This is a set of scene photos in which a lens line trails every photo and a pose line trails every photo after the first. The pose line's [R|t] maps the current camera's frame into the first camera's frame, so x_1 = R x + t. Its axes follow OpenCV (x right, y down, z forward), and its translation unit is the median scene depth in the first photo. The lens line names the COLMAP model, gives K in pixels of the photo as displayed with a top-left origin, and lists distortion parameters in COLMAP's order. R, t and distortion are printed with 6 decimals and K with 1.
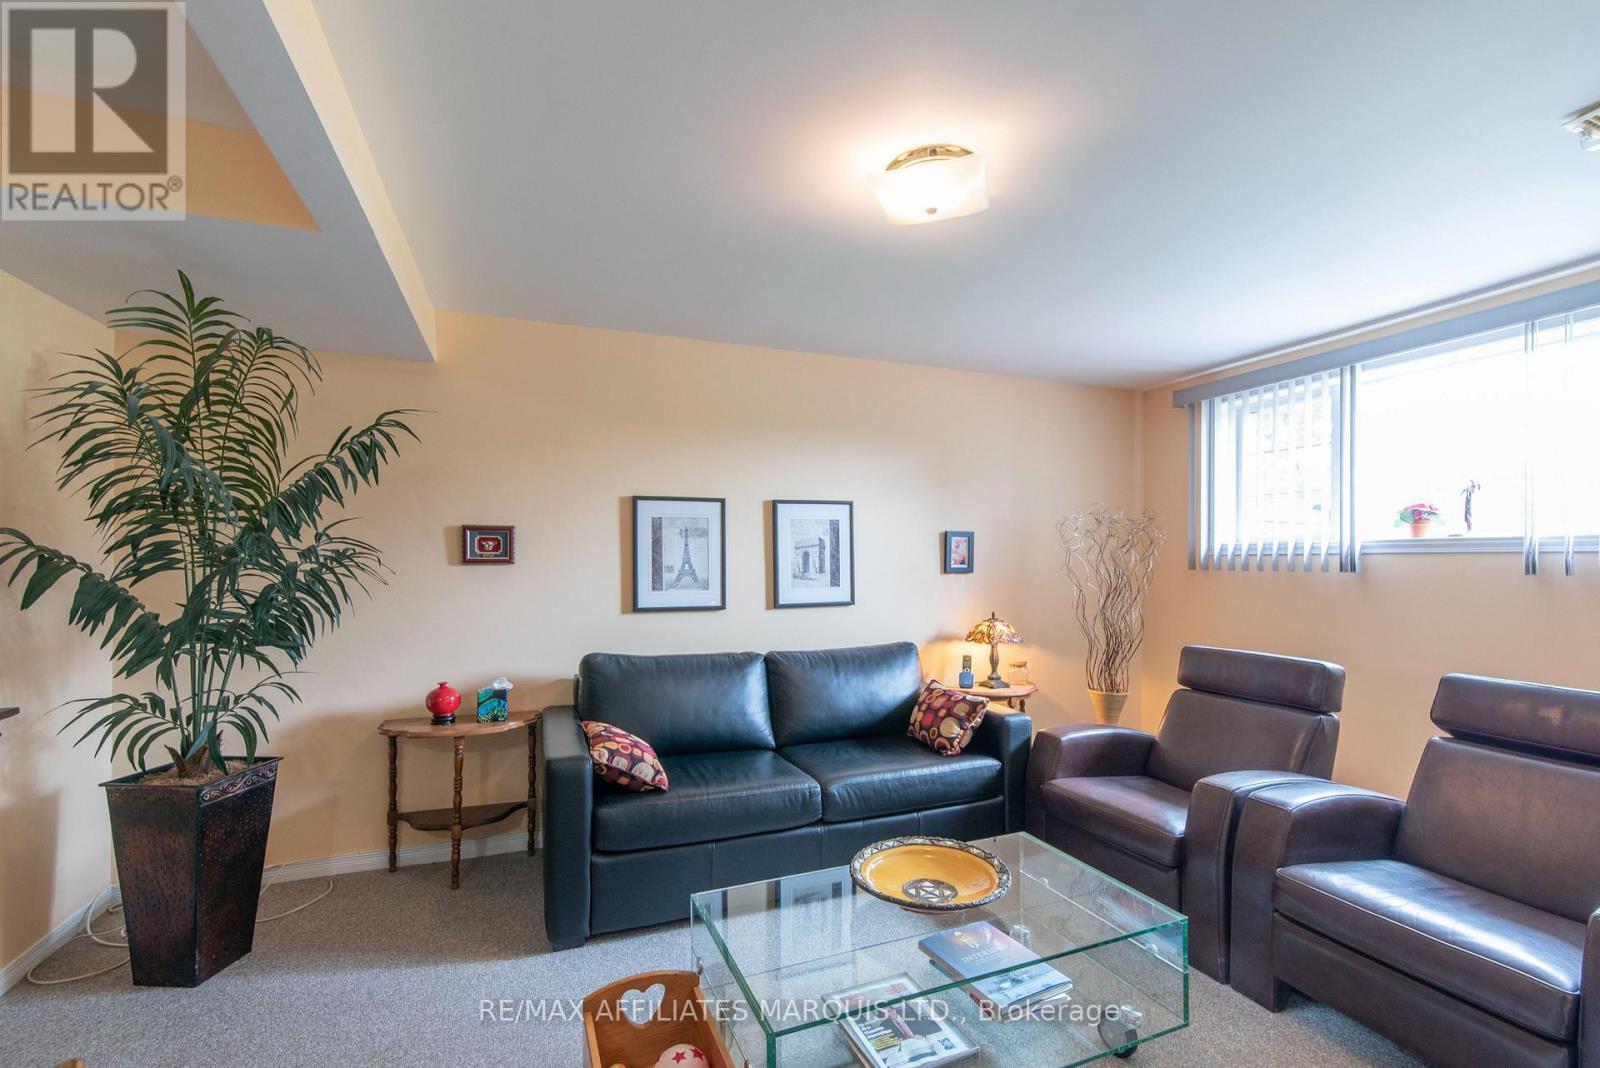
lens RADIAL K [[707.1, 0, 801.8], [0, 707.1, 556.4], [0, 0, 1]] dist [0.000384, 0.000060]
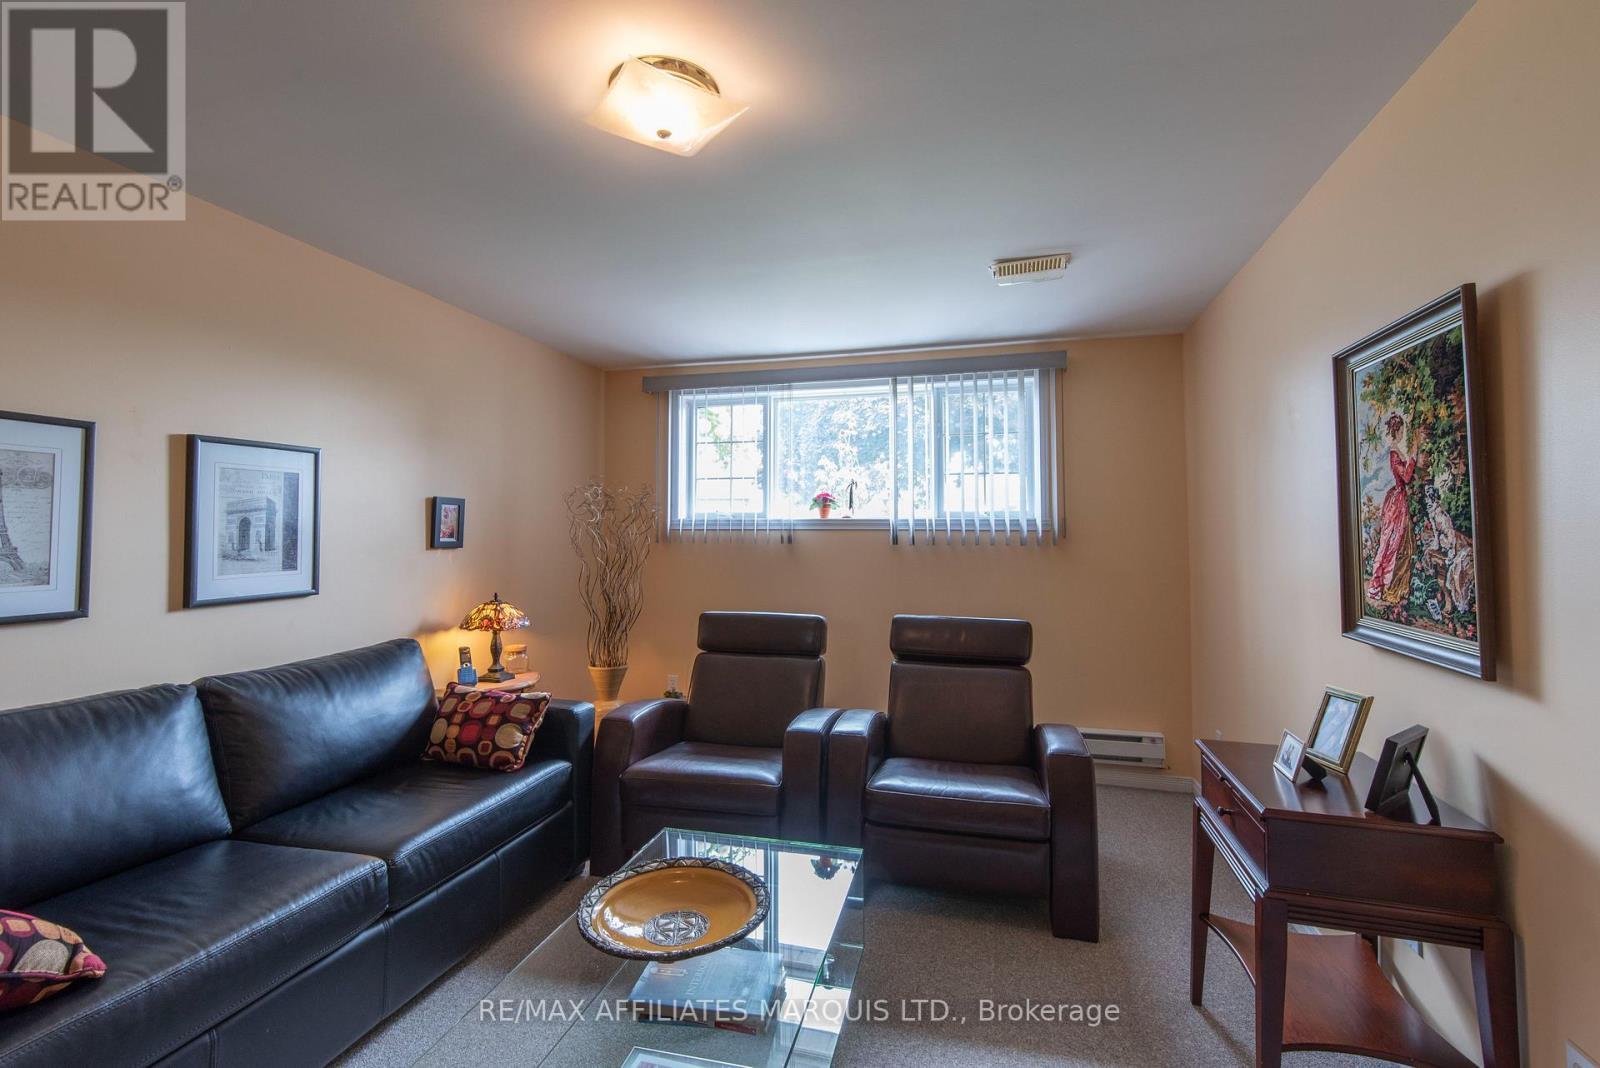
lens RADIAL K [[710.9, 0, 803.7], [0, 710.9, 502.1], [0, 0, 1]] dist [-0.001561, -0.000090]
pose [[0.592403, 0.040599, 0.804618, -0.244833], [-0.009554, 0.999013, -0.043374, 0.002207], [-0.805585, 0.018007, 0.592206, 0.211258]]
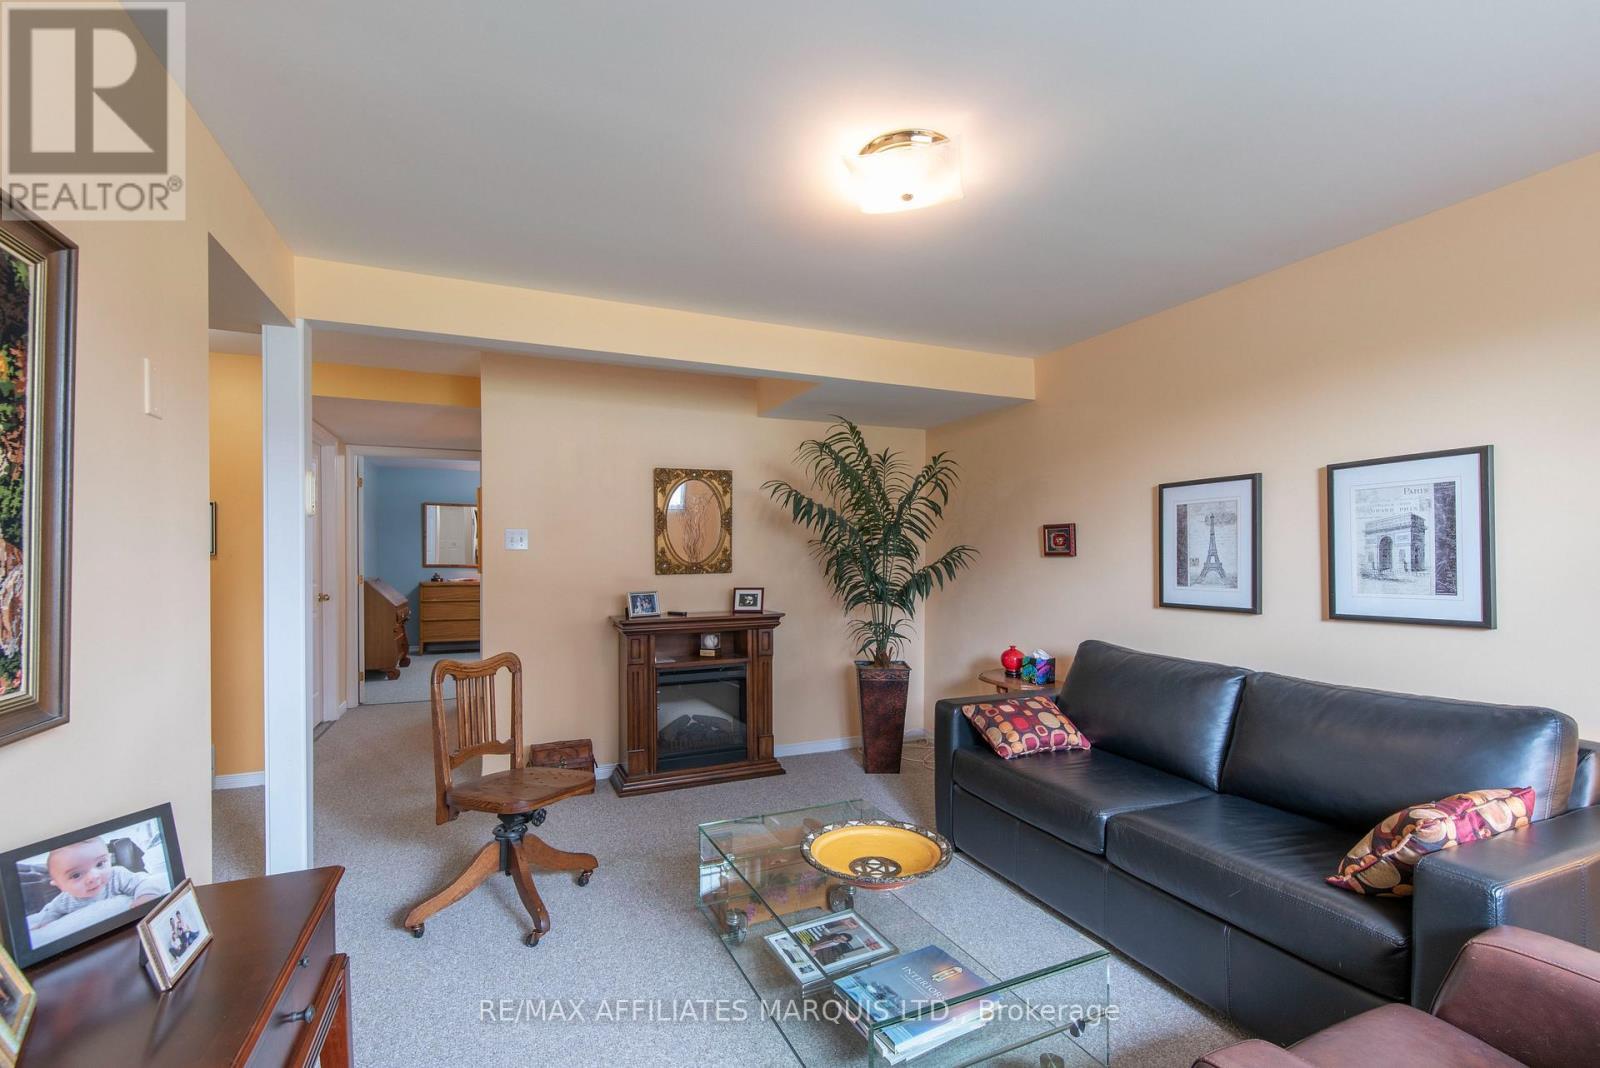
lens RADIAL K [[707.1, 0, 801.8], [0, 707.1, 556.4], [0, 0, 1]] dist [0.000384, 0.000060]
pose [[0.044953, 0.001723, -0.998988, 0.703273], [0.014474, 0.999892, 0.002376, 0.001619], [0.998884, -0.014566, 0.044923, 0.488745]]
